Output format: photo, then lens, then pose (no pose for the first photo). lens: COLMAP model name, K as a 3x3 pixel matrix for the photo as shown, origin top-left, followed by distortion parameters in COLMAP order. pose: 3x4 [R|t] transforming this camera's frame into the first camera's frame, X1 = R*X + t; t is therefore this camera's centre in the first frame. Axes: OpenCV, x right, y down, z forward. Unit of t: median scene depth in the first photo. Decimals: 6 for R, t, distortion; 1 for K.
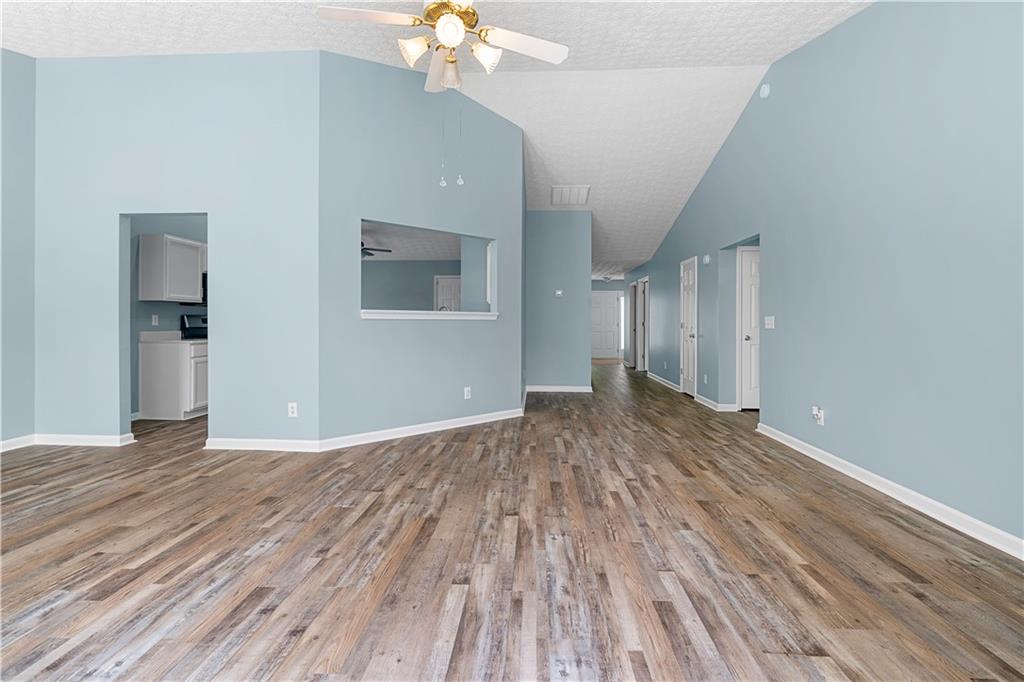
lens RADIAL K [[465.5, 0, 510.0], [0, 465.5, 331.2], [0, 0, 1]] dist [-0.009442, 0.003039]
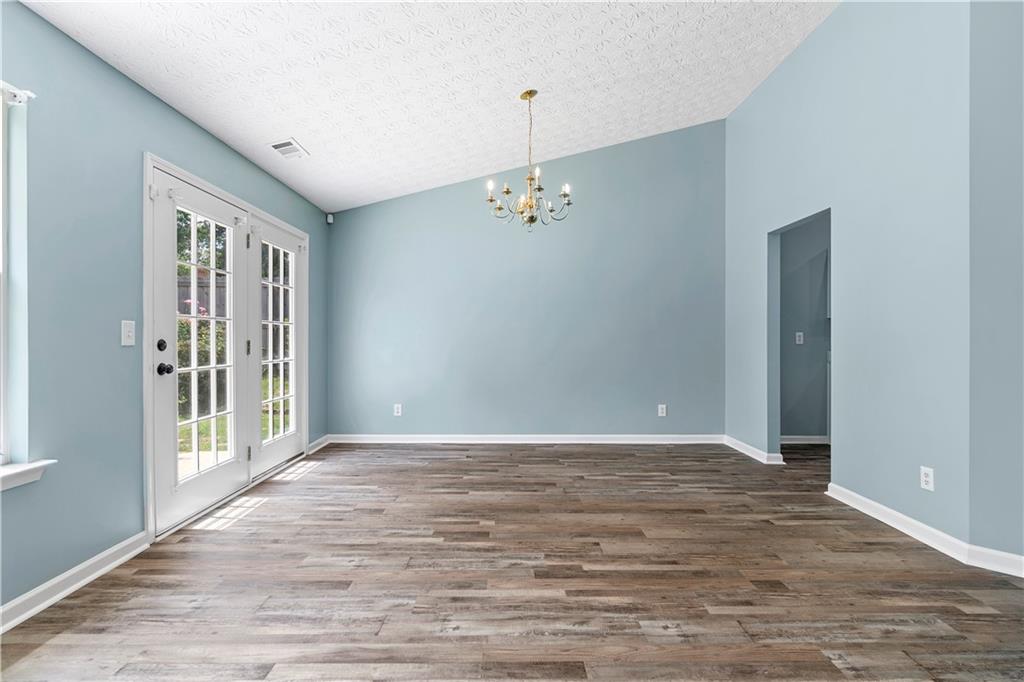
lens RADIAL K [[465.5, 0, 514.4], [0, 465.5, 338.8], [0, 0, 1]] dist [-0.009442, 0.003039]
pose [[0.067445, -0.003888, -0.997715, 0.195462], [-0.022687, 0.999728, -0.005429, -0.007681], [0.997465, 0.023001, 0.067338, 0.598112]]
